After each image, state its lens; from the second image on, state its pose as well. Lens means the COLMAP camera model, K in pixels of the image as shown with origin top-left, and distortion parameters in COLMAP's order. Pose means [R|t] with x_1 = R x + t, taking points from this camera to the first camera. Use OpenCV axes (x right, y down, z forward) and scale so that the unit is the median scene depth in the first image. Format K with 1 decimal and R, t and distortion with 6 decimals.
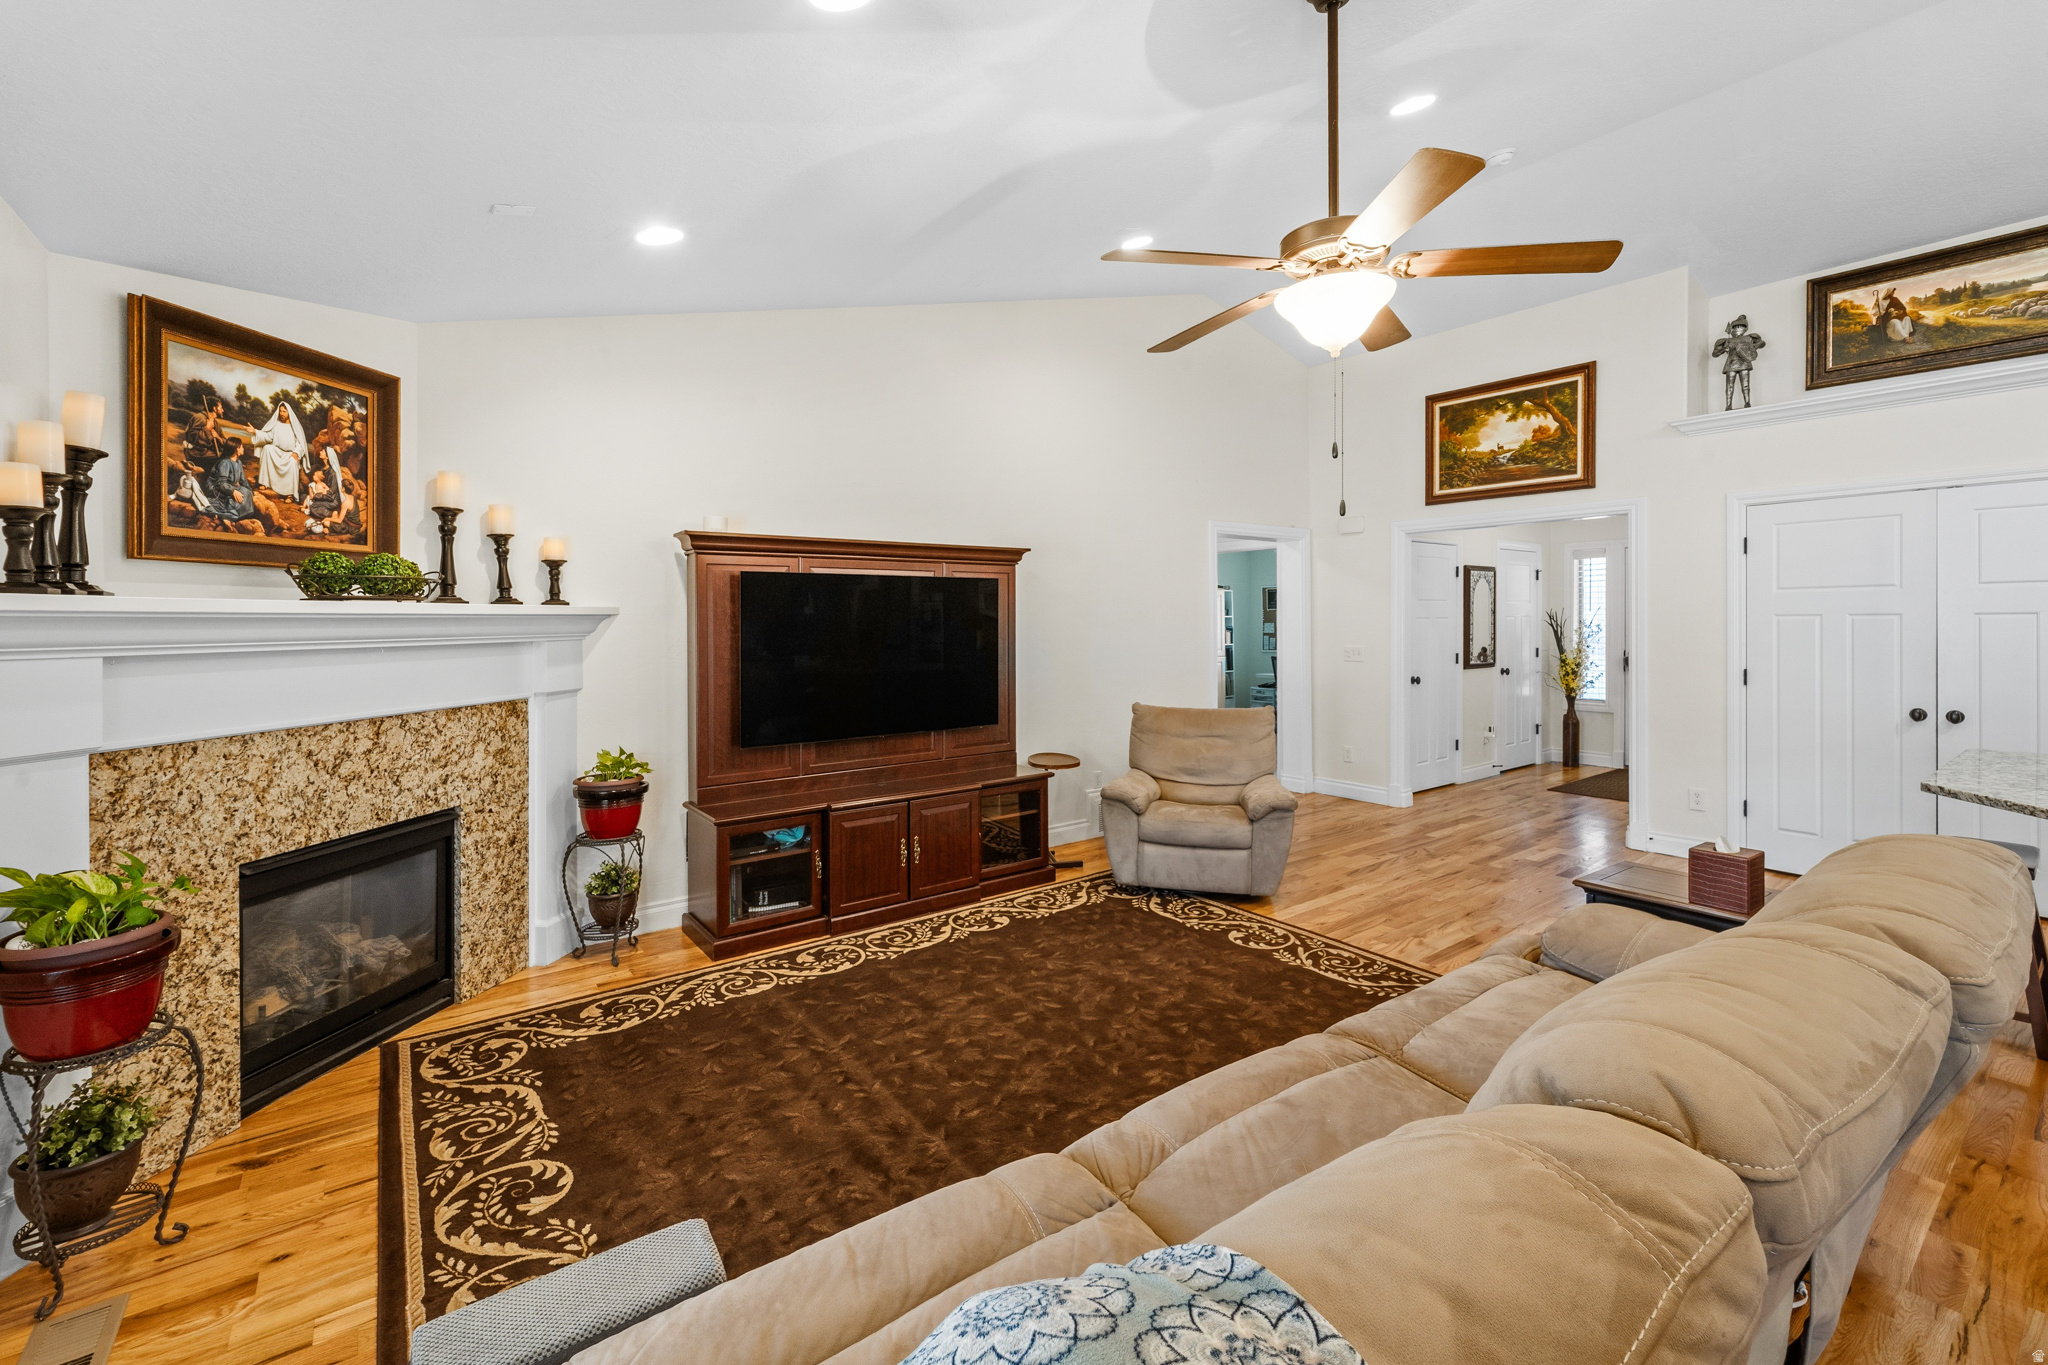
lens RADIAL K [[864.9, 0, 1024.6], [0, 864.9, 637.1], [0, 0, 1]] dist [0.006548, -0.002201]
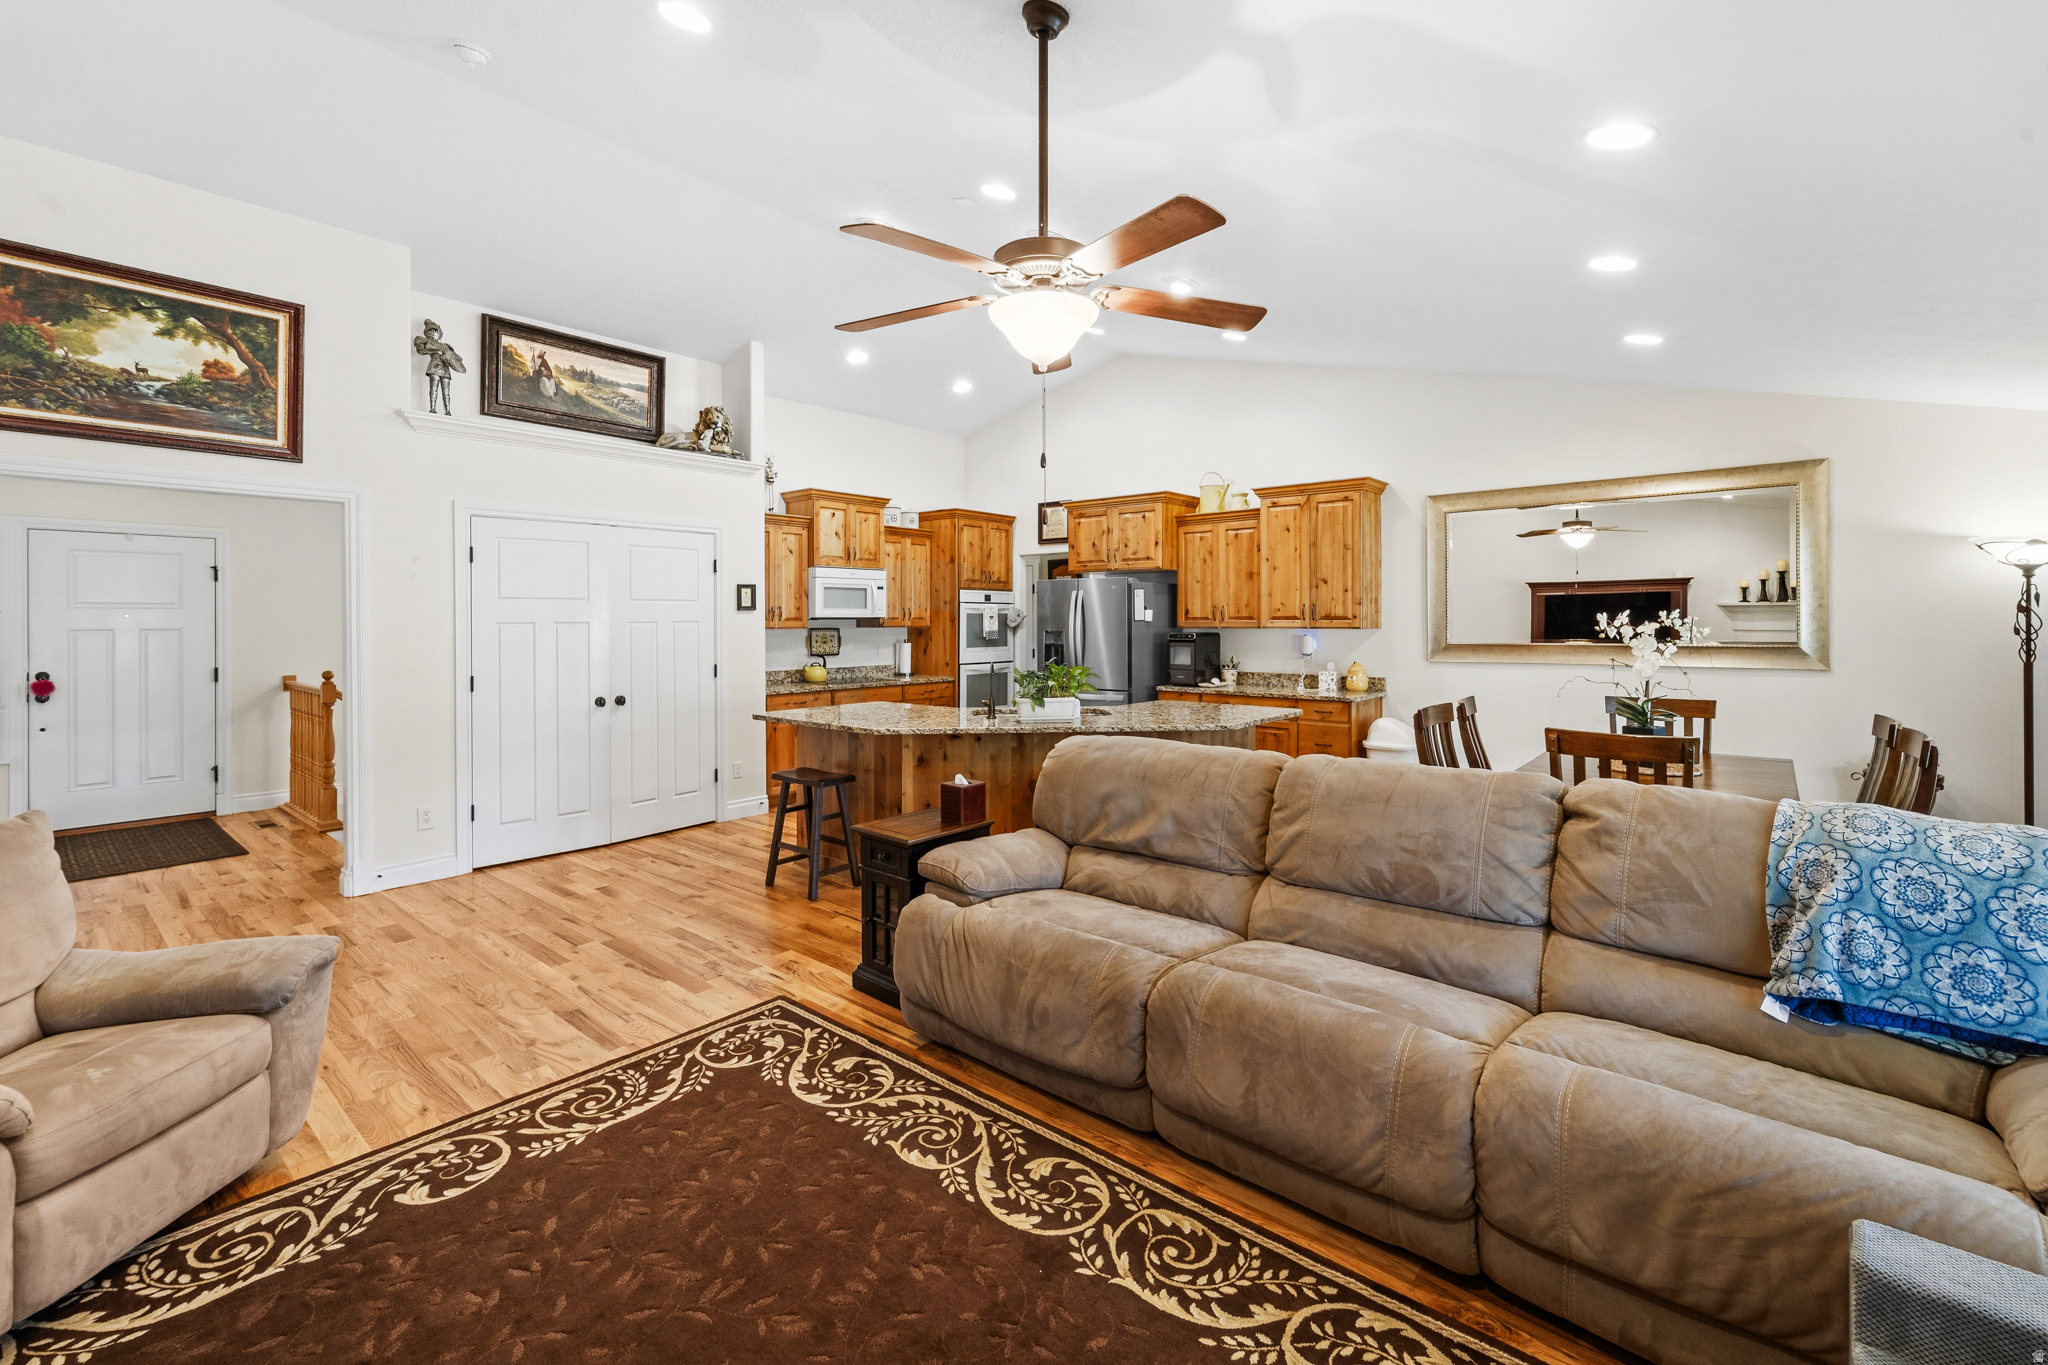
lens RADIAL K [[864.9, 0, 1046.5], [0, 864.9, 627.8], [0, 0, 1]] dist [0.006548, -0.002201]
pose [[-0.233966, -0.002900, 0.972241, -0.415318], [0.023914, 0.999676, 0.008737, -0.016153], [-0.971951, 0.025294, -0.233821, 0.771741]]
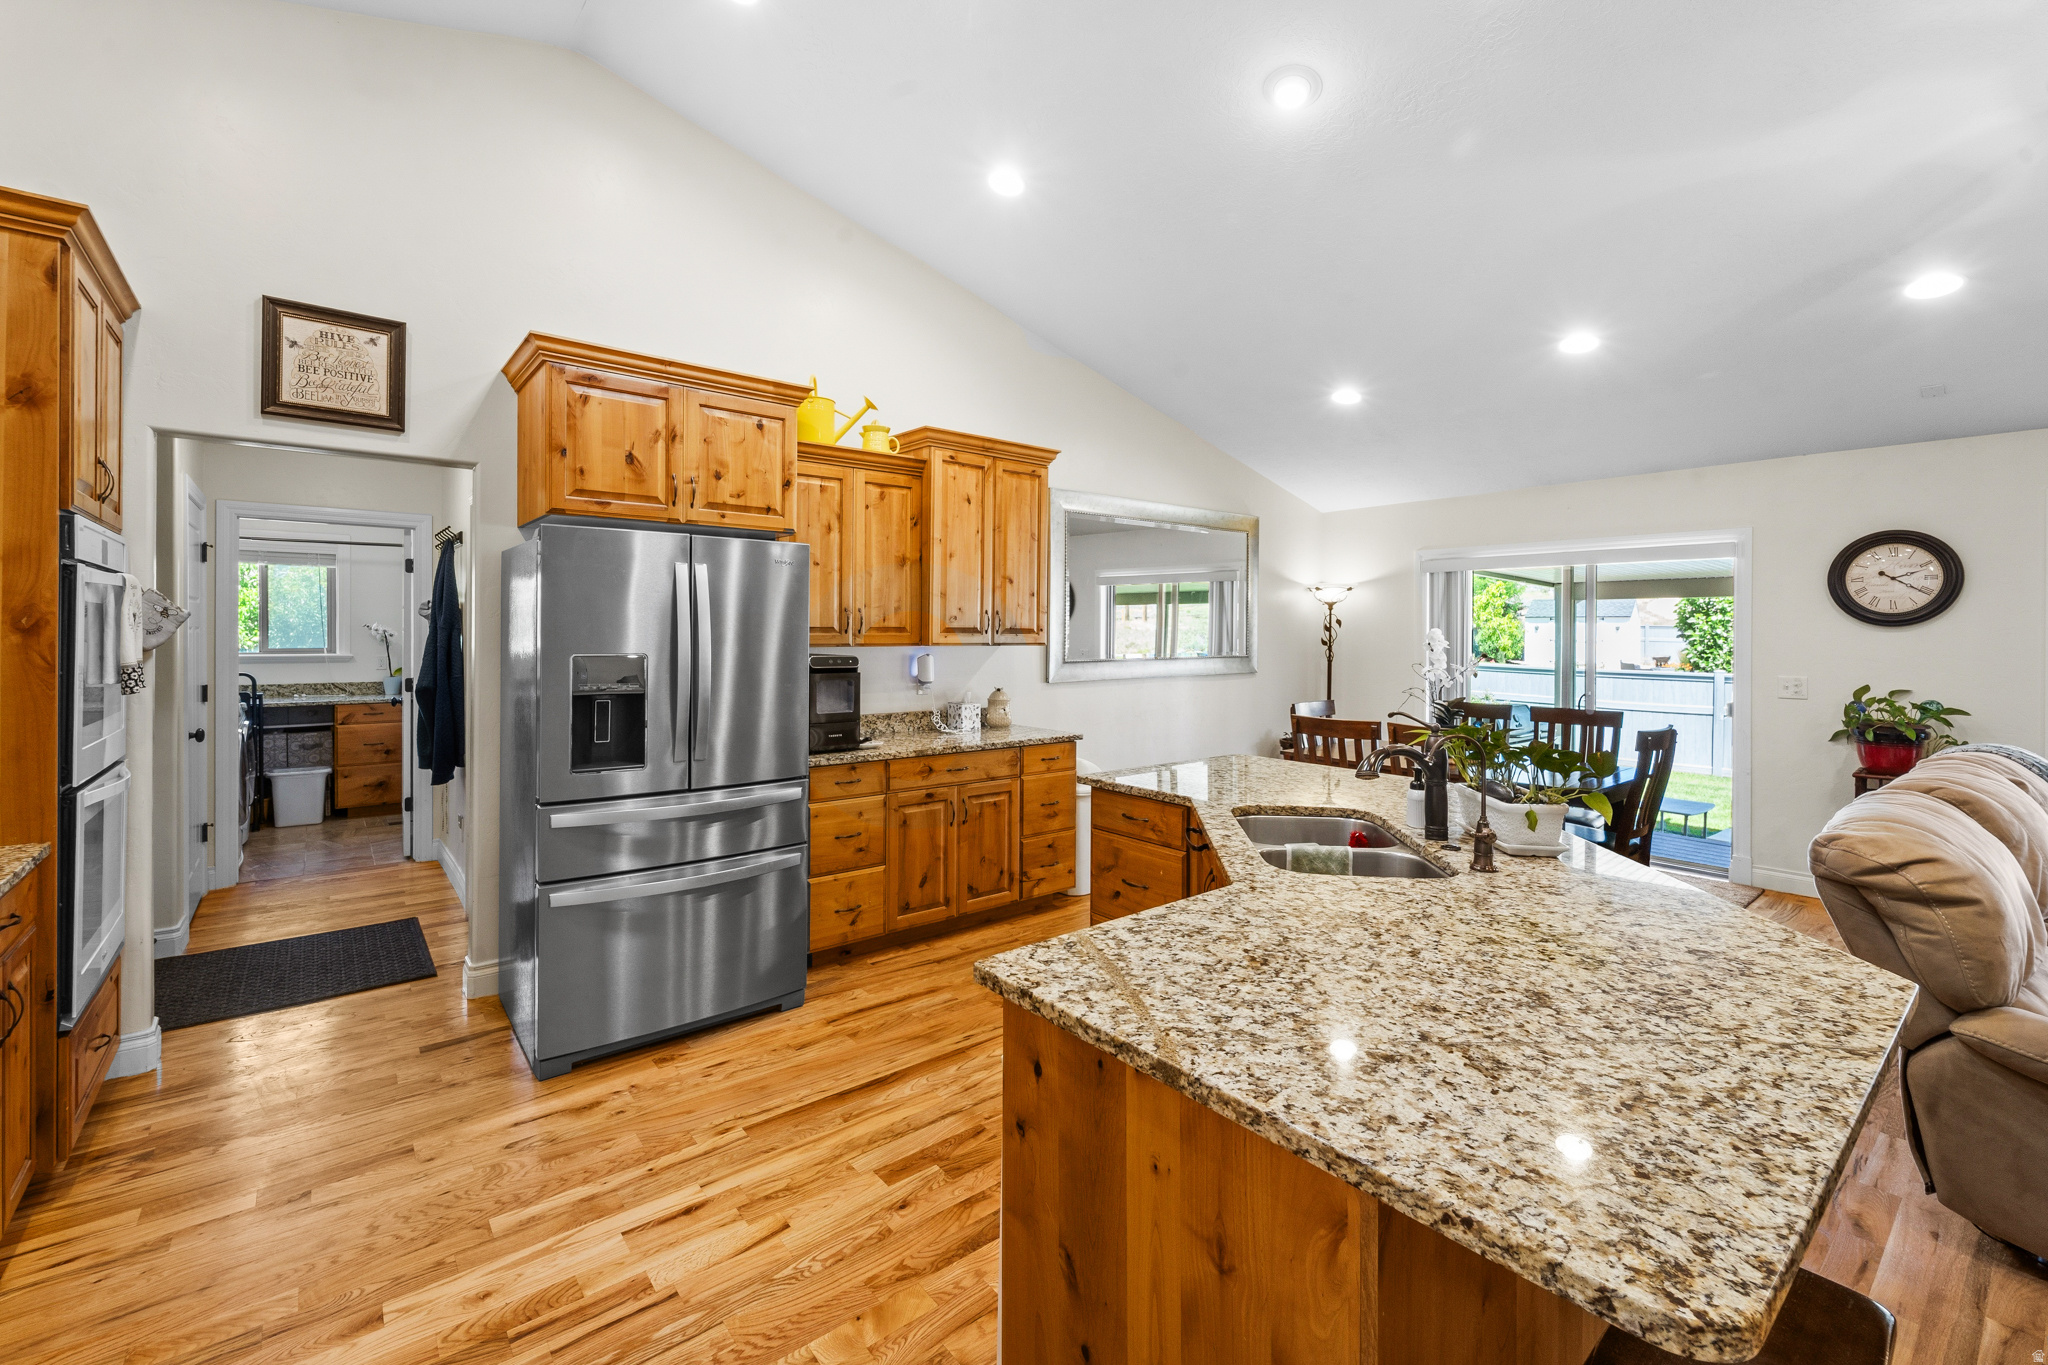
lens RADIAL K [[864.9, 0, 1010.0], [0, 864.9, 632.5], [0, 0, 1]] dist [0.006548, -0.002201]
pose [[-0.999687, 0.000842, -0.024989, 1.141304], [0.000340, 0.999798, 0.020073, -0.029780], [0.025001, 0.020058, -0.999486, 1.079124]]
